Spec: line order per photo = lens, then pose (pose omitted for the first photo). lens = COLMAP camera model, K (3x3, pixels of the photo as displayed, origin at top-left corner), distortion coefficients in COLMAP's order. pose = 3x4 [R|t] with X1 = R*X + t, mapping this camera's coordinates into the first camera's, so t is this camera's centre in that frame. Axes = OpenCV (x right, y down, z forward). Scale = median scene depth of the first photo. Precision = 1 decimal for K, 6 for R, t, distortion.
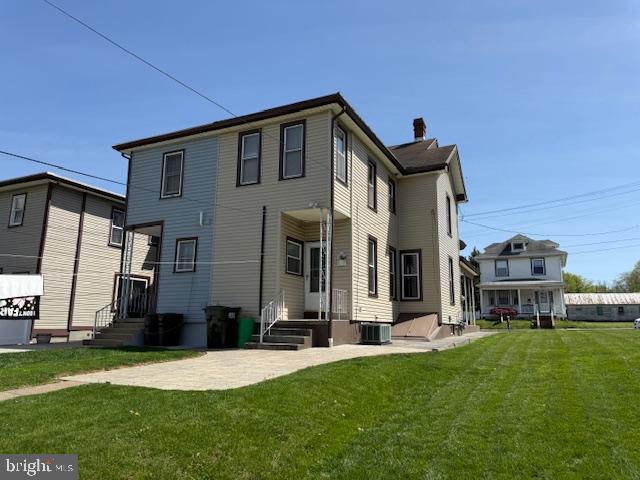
lens RADIAL K [[449.0, 0, 336.0], [0, 449.0, 239.5], [0, 0, 1]] dist [0.024369, -0.005422]
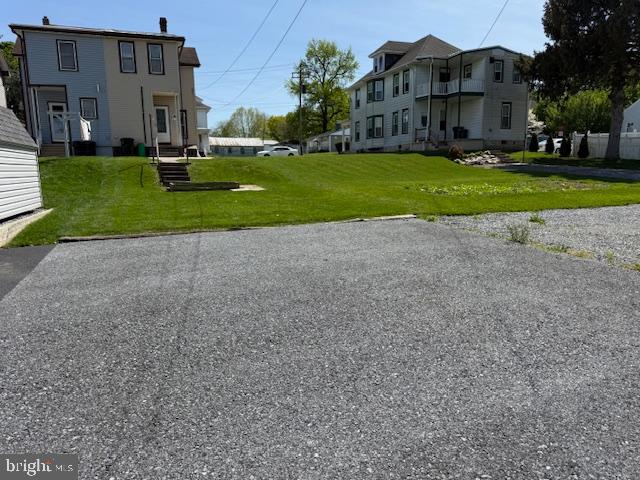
lens RADIAL K [[467.5, 0, 320.0], [0, 467.5, 240.0], [0, 0, 1]] dist [0.074168, -0.086108]
pose [[0.694519, -0.123665, 0.708767, -1.075781], [-0.118124, 0.952151, 0.281880, -0.103815], [-0.709712, -0.279493, 0.646679, -0.998368]]
